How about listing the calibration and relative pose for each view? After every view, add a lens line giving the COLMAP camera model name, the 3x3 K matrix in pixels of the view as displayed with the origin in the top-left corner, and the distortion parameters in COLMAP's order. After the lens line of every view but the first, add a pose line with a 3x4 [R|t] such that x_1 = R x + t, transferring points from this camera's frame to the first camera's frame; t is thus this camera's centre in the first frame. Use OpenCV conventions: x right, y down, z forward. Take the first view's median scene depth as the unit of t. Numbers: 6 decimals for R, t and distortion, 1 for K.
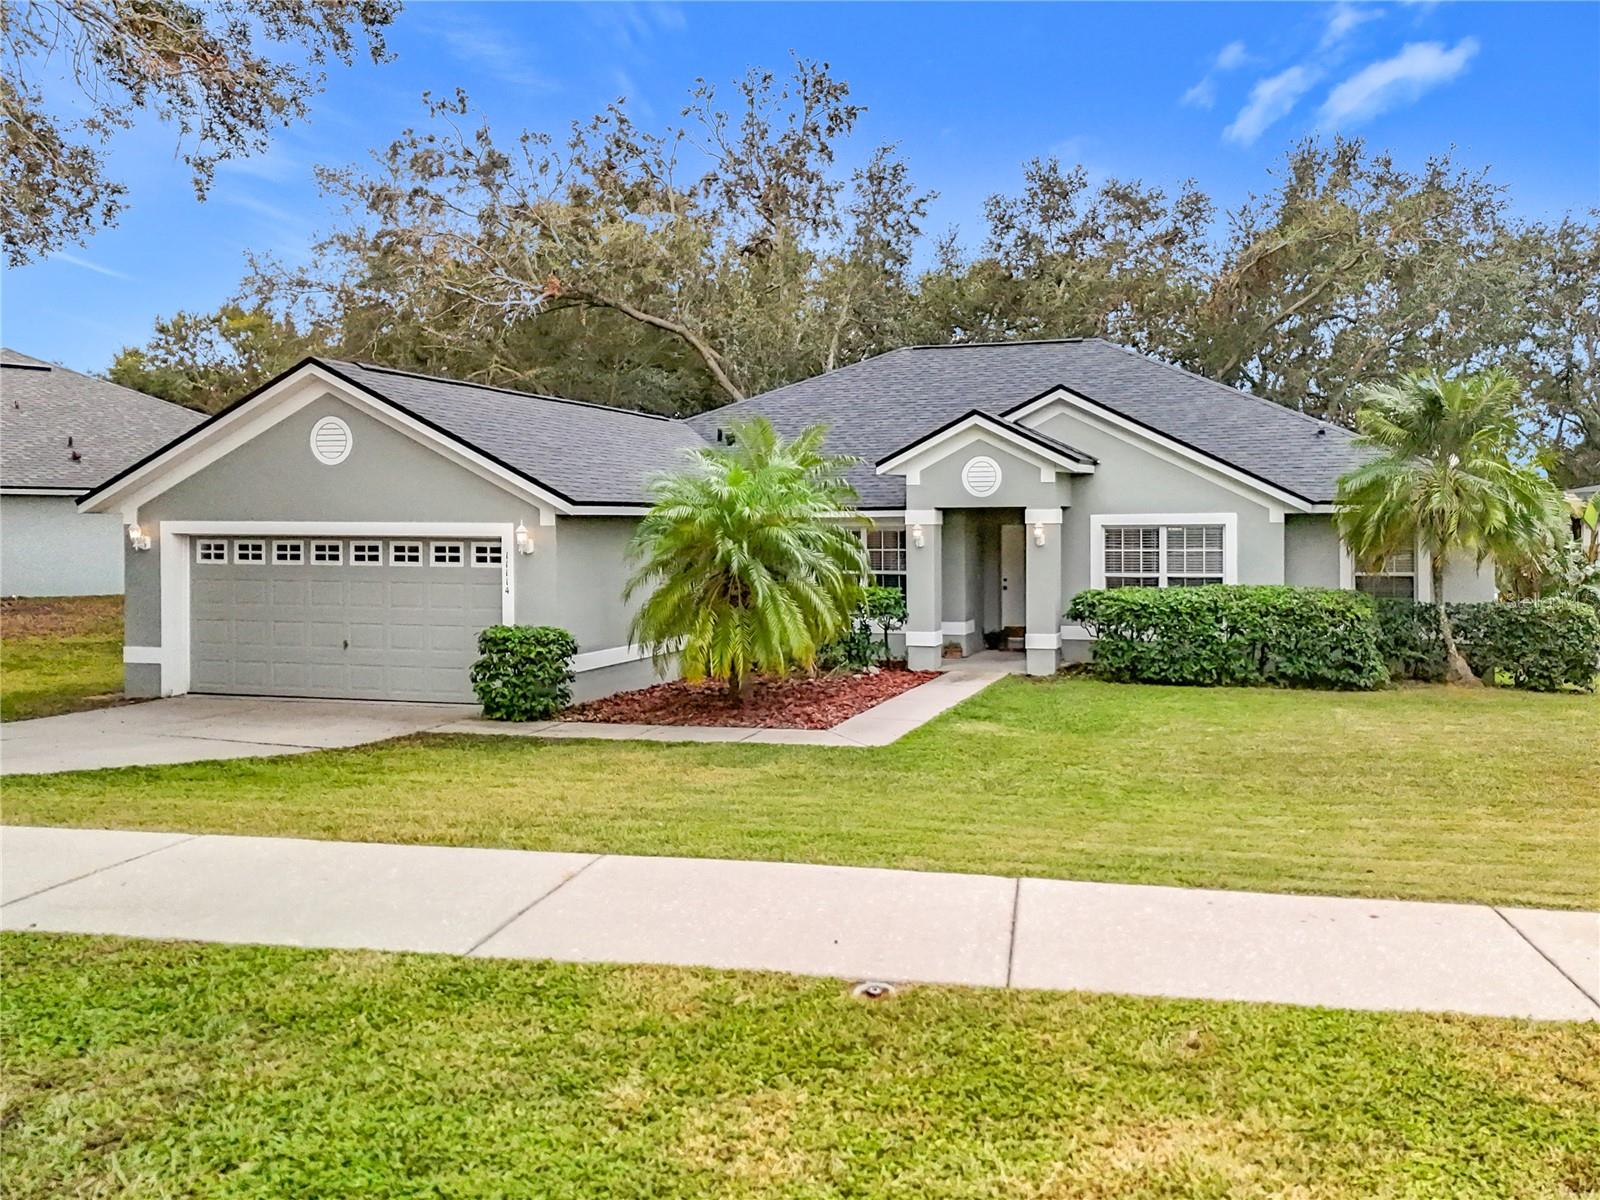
lens RADIAL K [[1231.4, 0, 800.0], [0, 1231.4, 600.0], [0, 0, 1]] dist [0.058021, -0.003196]
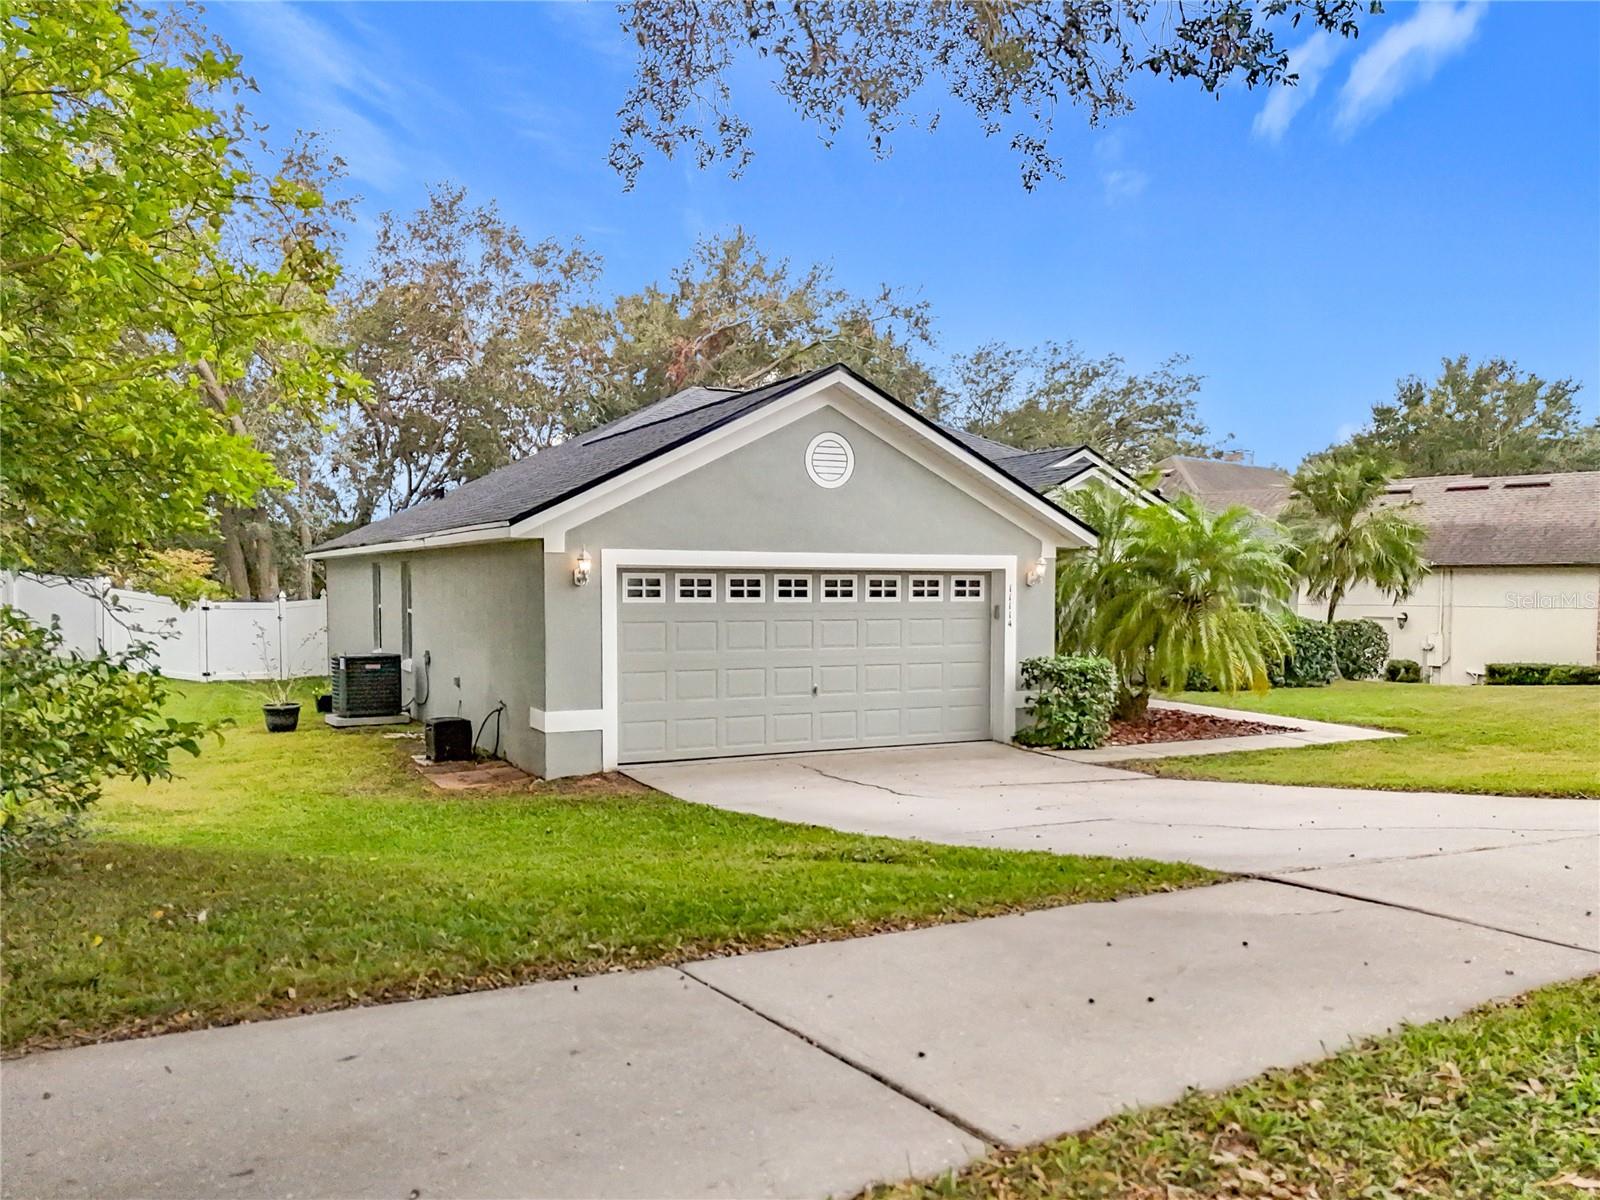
lens RADIAL K [[1231.4, 0, 800.0], [0, 1231.4, 600.0], [0, 0, 1]] dist [0.058021, -0.003196]
pose [[0.729683, -0.015152, 0.683618, -0.936494], [0.028988, 0.999541, -0.008787, -0.021472], [-0.683171, 0.026228, 0.729787, 0.359866]]
